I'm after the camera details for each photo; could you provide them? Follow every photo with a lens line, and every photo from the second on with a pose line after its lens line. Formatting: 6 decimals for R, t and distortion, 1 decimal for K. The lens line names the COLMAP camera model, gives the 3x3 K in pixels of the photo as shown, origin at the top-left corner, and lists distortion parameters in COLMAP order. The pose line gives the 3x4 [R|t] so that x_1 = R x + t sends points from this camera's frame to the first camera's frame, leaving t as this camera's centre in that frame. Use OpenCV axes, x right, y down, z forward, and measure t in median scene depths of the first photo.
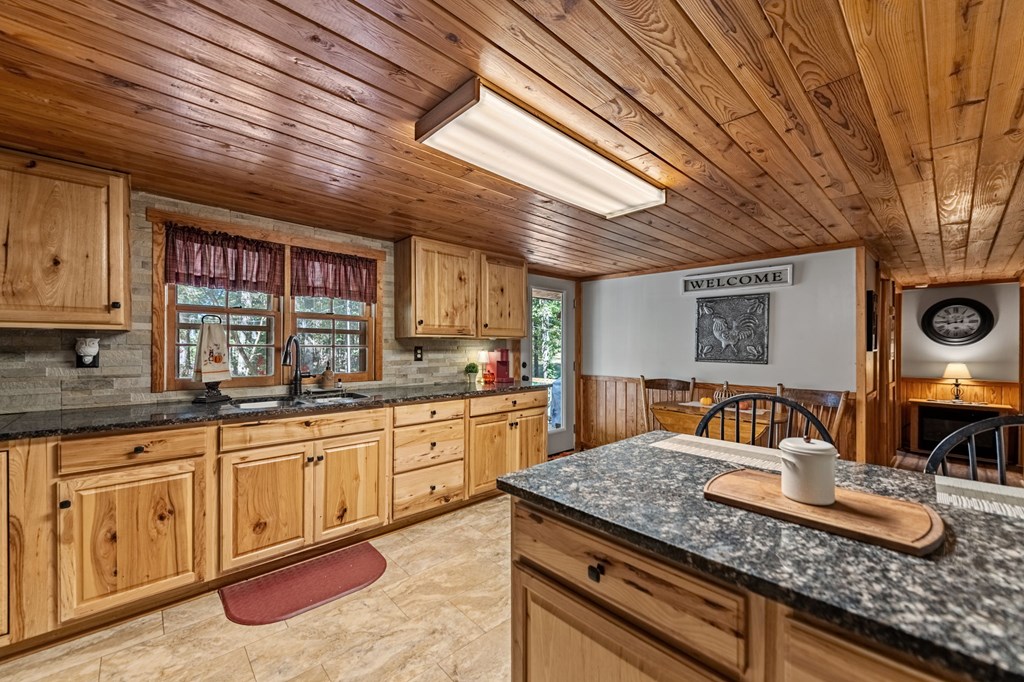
lens RADIAL K [[403.0, 0, 512.7], [0, 403.0, 351.8], [0, 0, 1]] dist [0.014684, -0.005223]
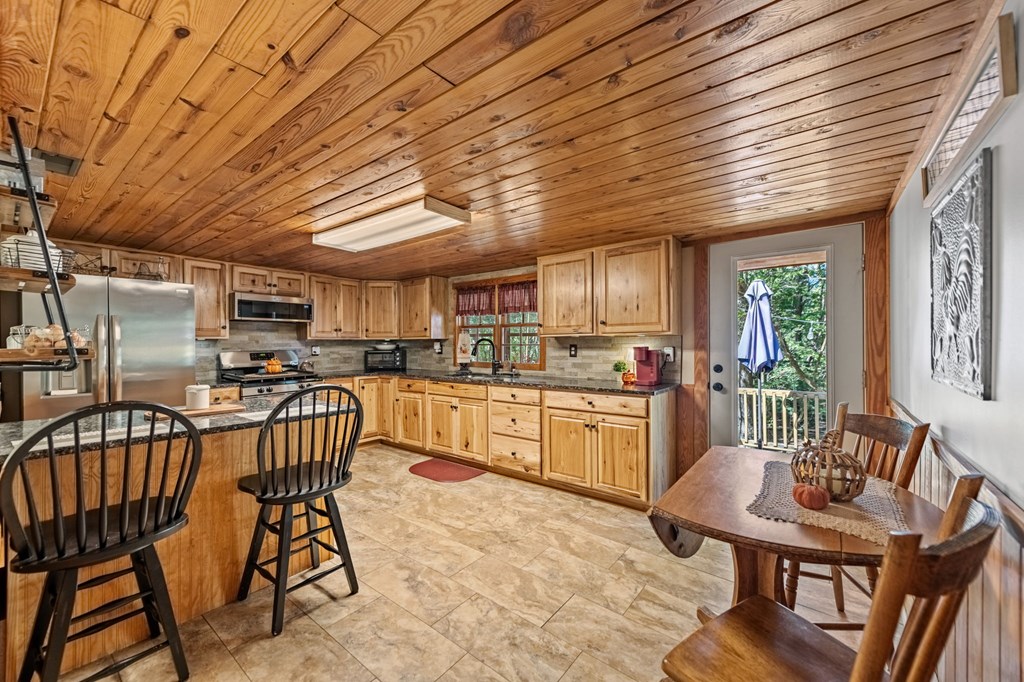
lens RADIAL K [[402.2, 0, 509.3], [0, 402.2, 343.6], [0, 0, 1]] dist [0.001629, -0.000017]
pose [[0.147390, -0.007787, -0.989048, 0.933010], [-0.007829, 0.999928, -0.009039, -0.004209], [0.989047, 0.009076, 0.147319, 0.686913]]
